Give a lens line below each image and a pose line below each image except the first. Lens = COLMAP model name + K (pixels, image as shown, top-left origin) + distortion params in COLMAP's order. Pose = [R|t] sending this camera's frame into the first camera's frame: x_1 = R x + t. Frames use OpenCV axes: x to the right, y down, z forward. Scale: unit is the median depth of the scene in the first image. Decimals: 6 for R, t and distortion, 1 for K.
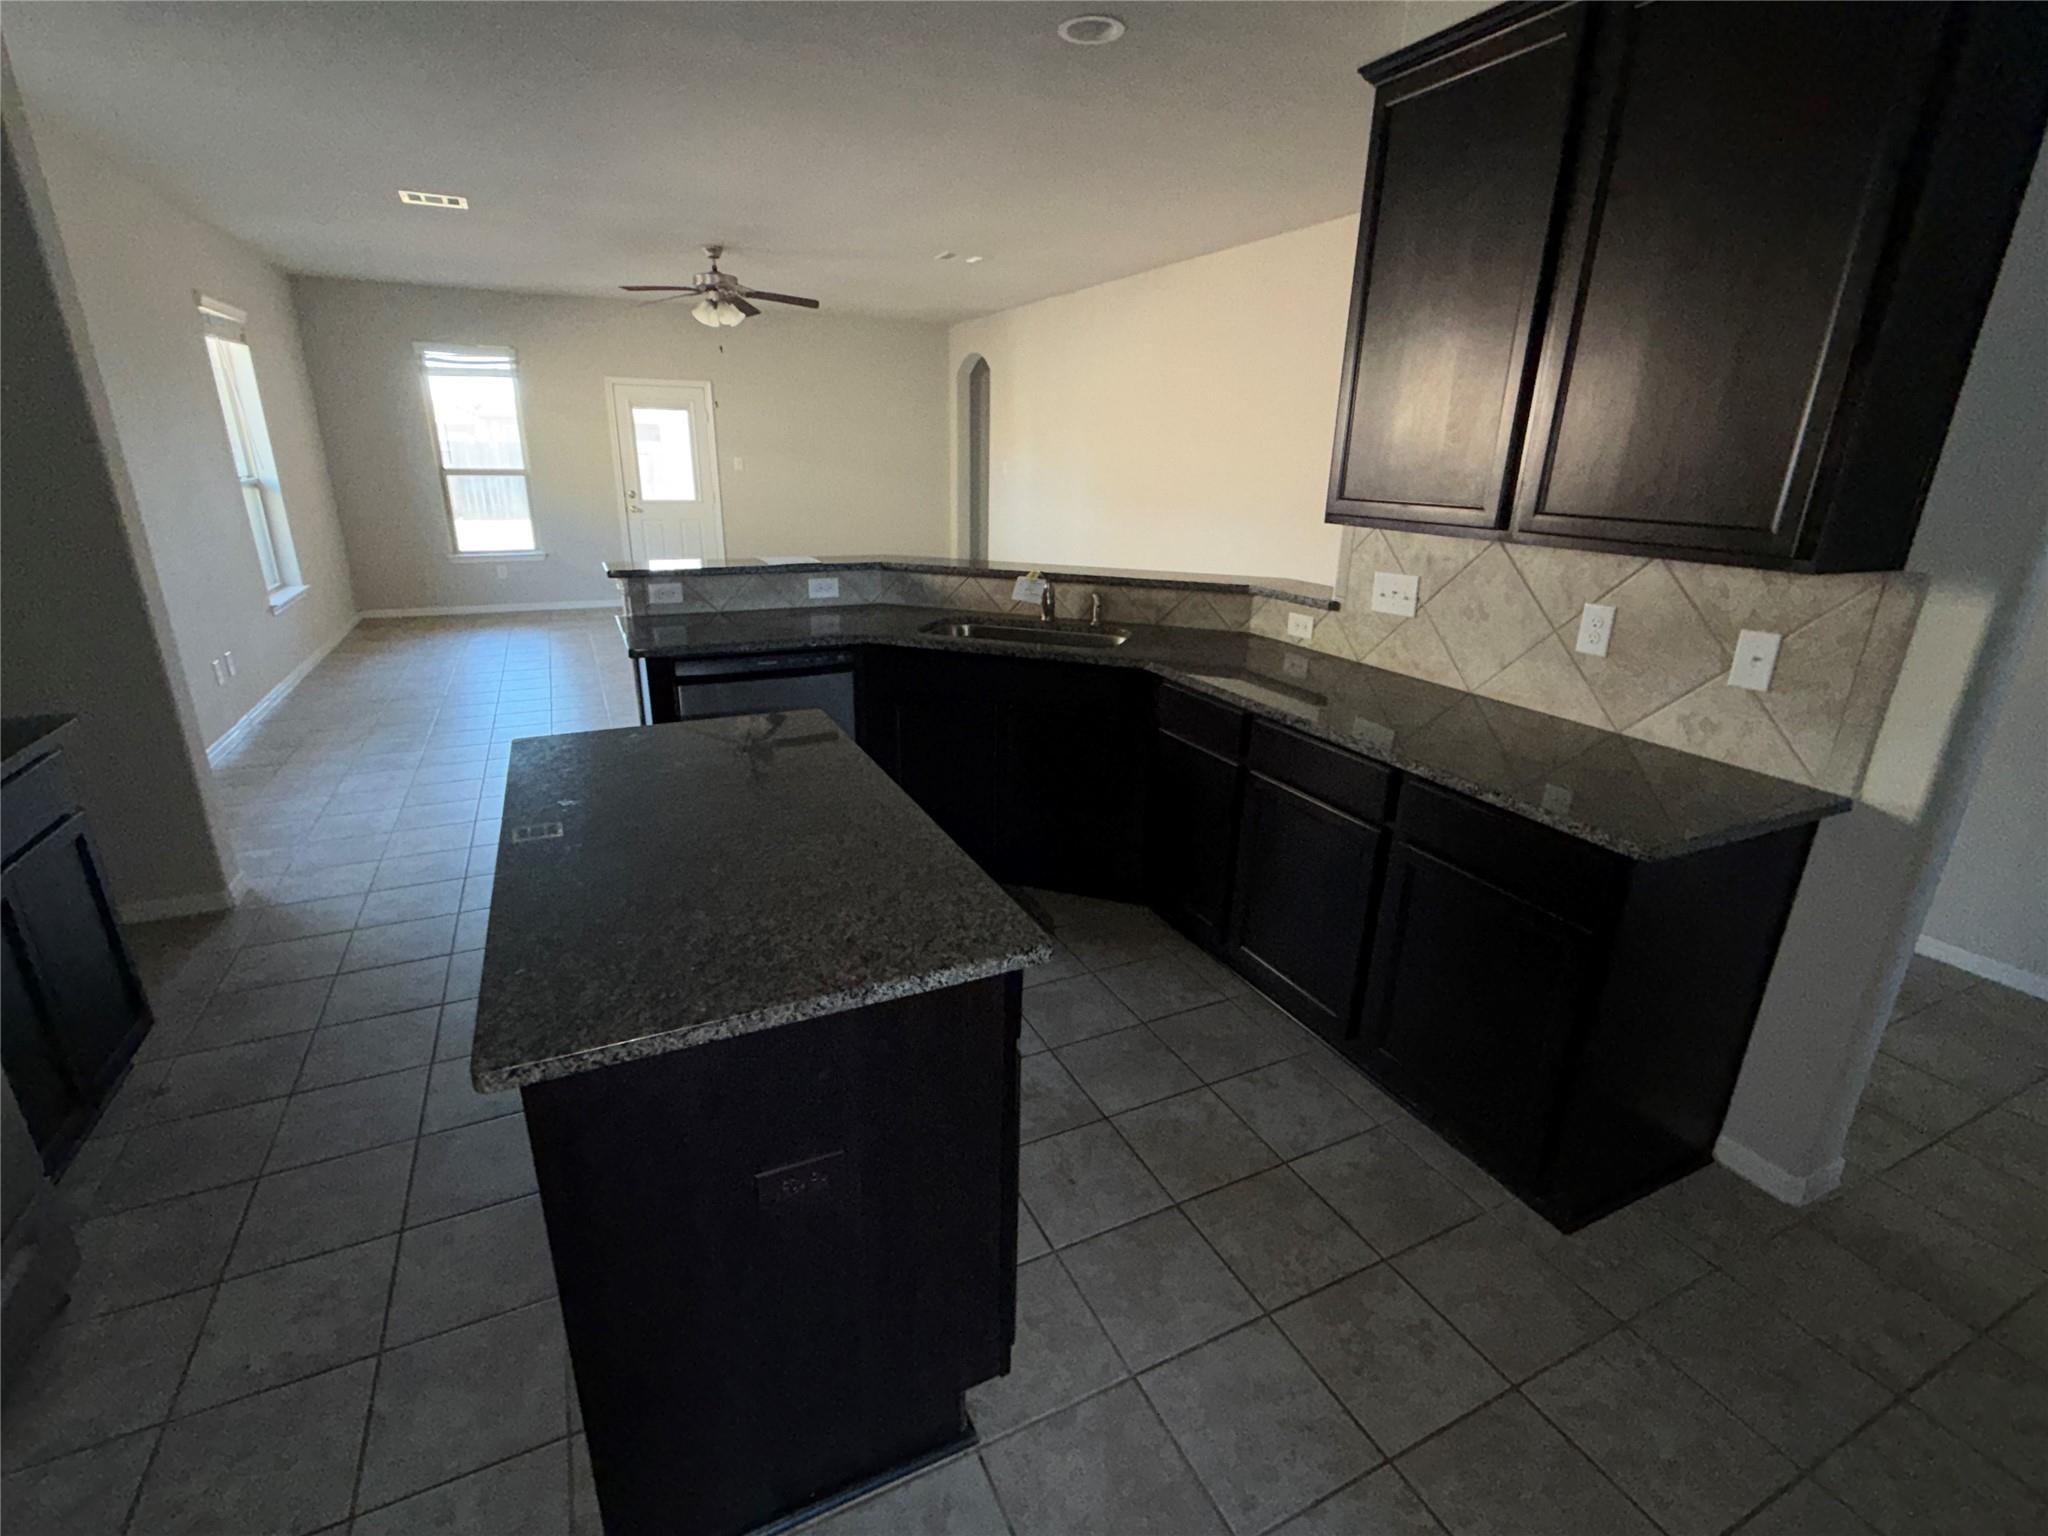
lens RADIAL K [[935.1, 0, 1019.8], [0, 935.1, 765.9], [0, 0, 1]] dist [0.002992, -0.000541]
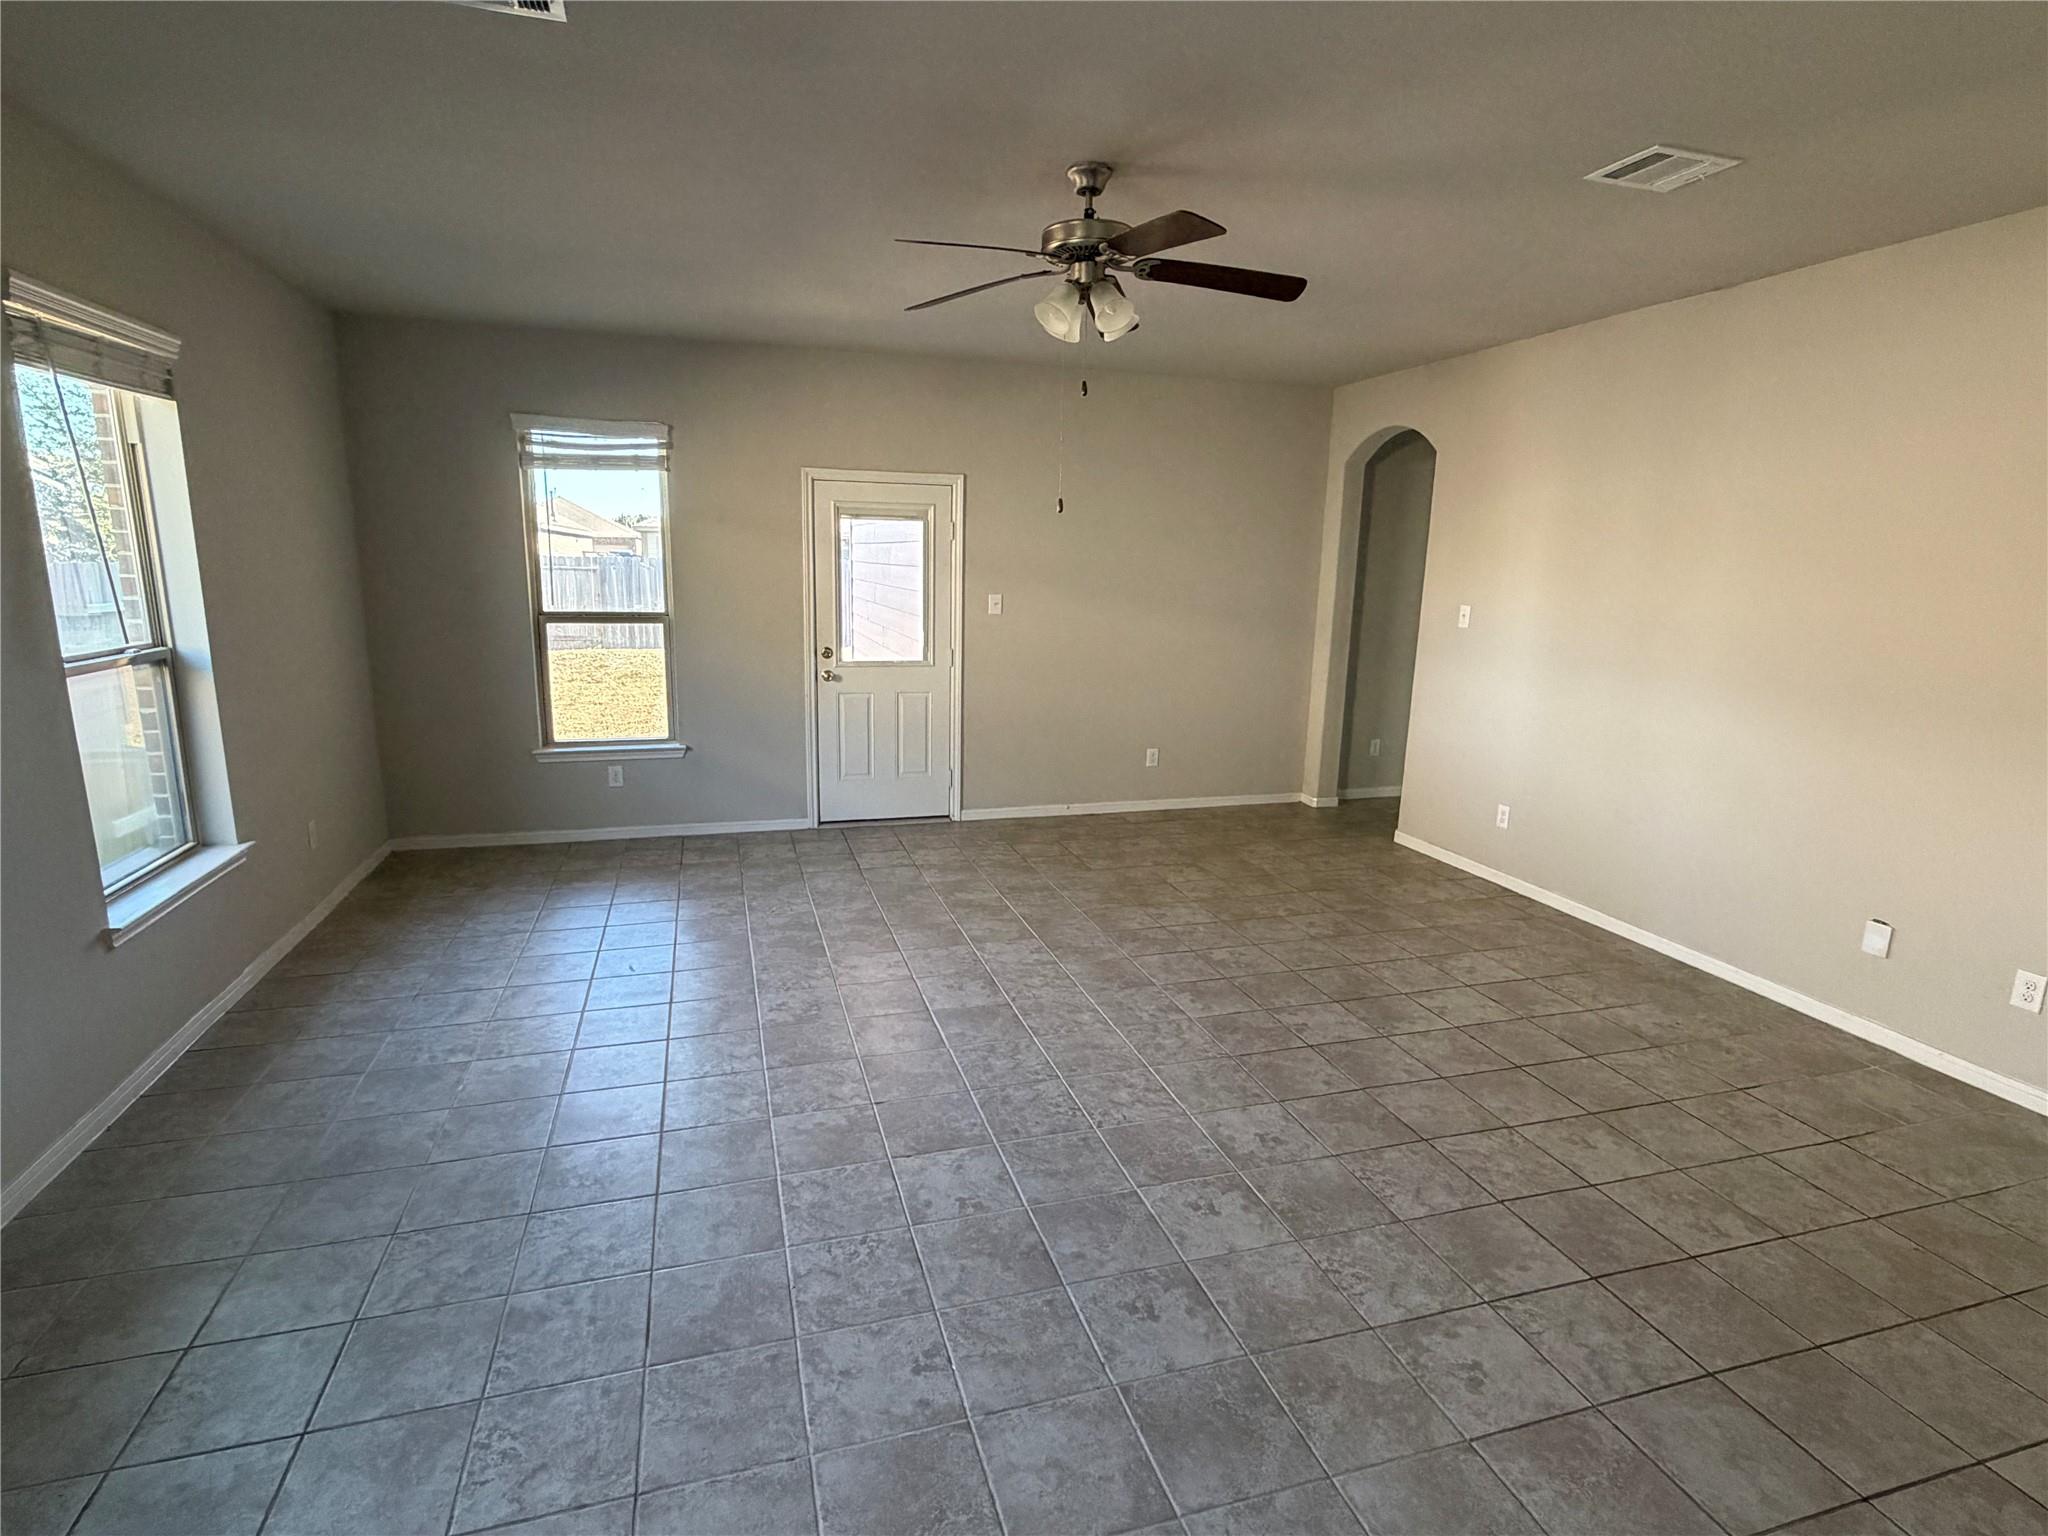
lens RADIAL K [[1039.8, 0, 1023.7], [0, 1039.8, 776.4], [0, 0, 1]] dist [-0.003295, 0.000505]
pose [[0.988319, 0.033951, -0.148568, -0.208620], [-0.052007, 0.991484, -0.119392, -0.154124], [0.143249, 0.125724, 0.981669, 0.410779]]
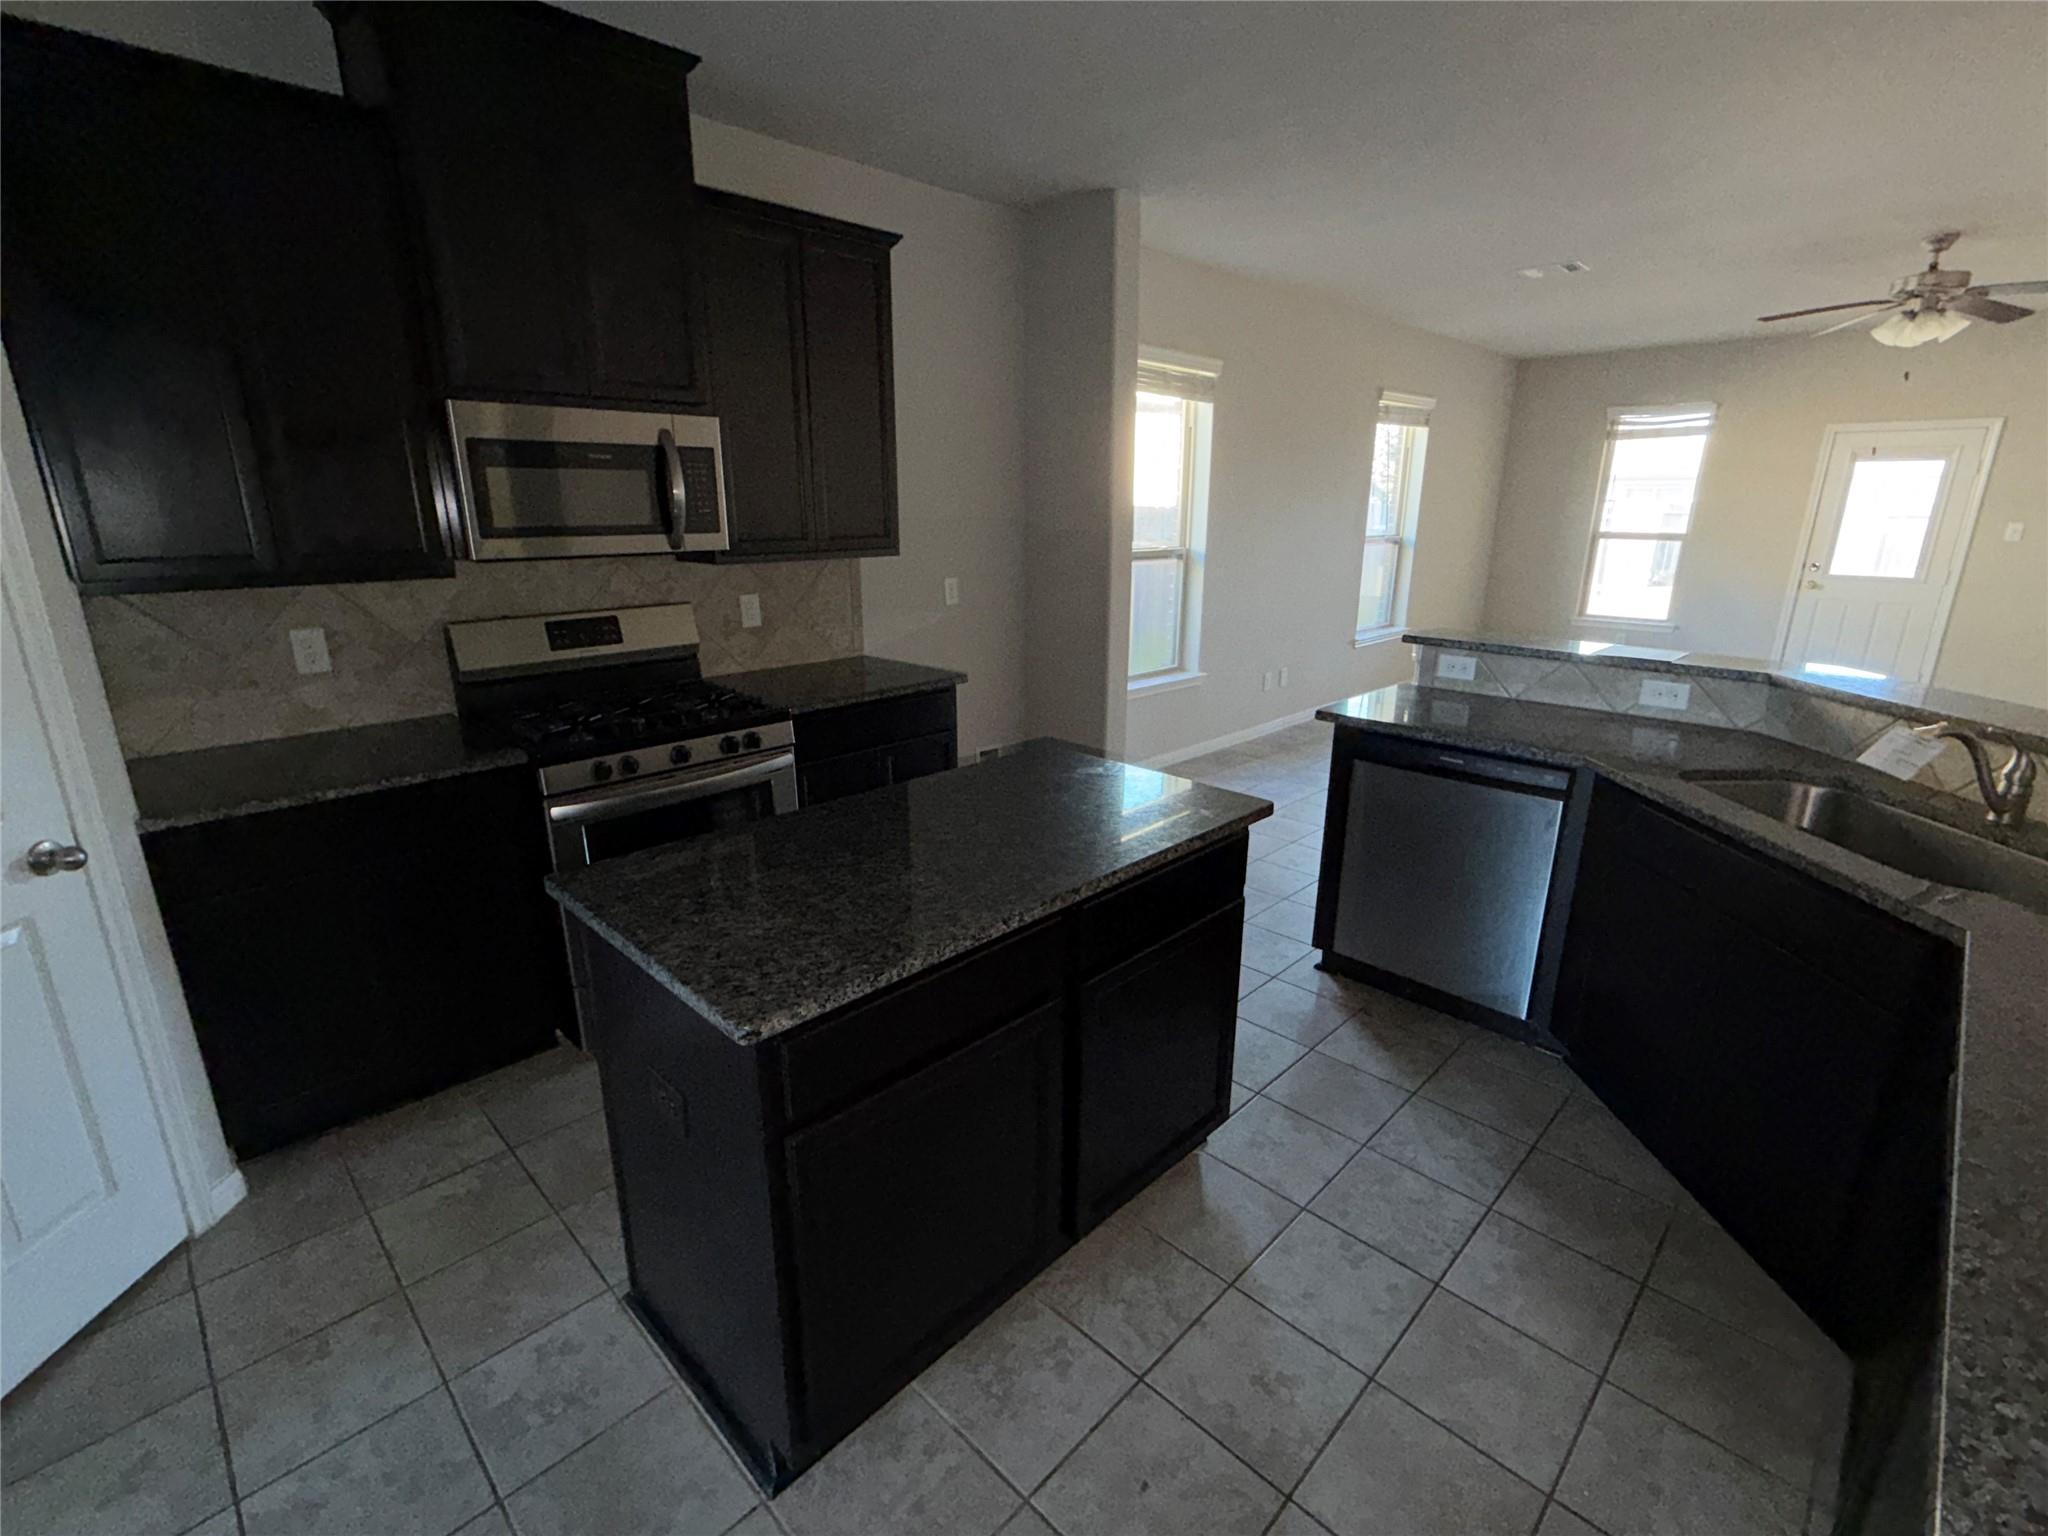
lens RADIAL K [[935.1, 0, 1023.8], [0, 935.1, 770.3], [0, 0, 1]] dist [0.002992, -0.000541]
pose [[0.341383, 0.246734, -0.906962, 0.144147], [-0.299734, 0.943130, 0.143753, -0.042472], [0.890852, 0.222773, 0.395923, 0.130254]]
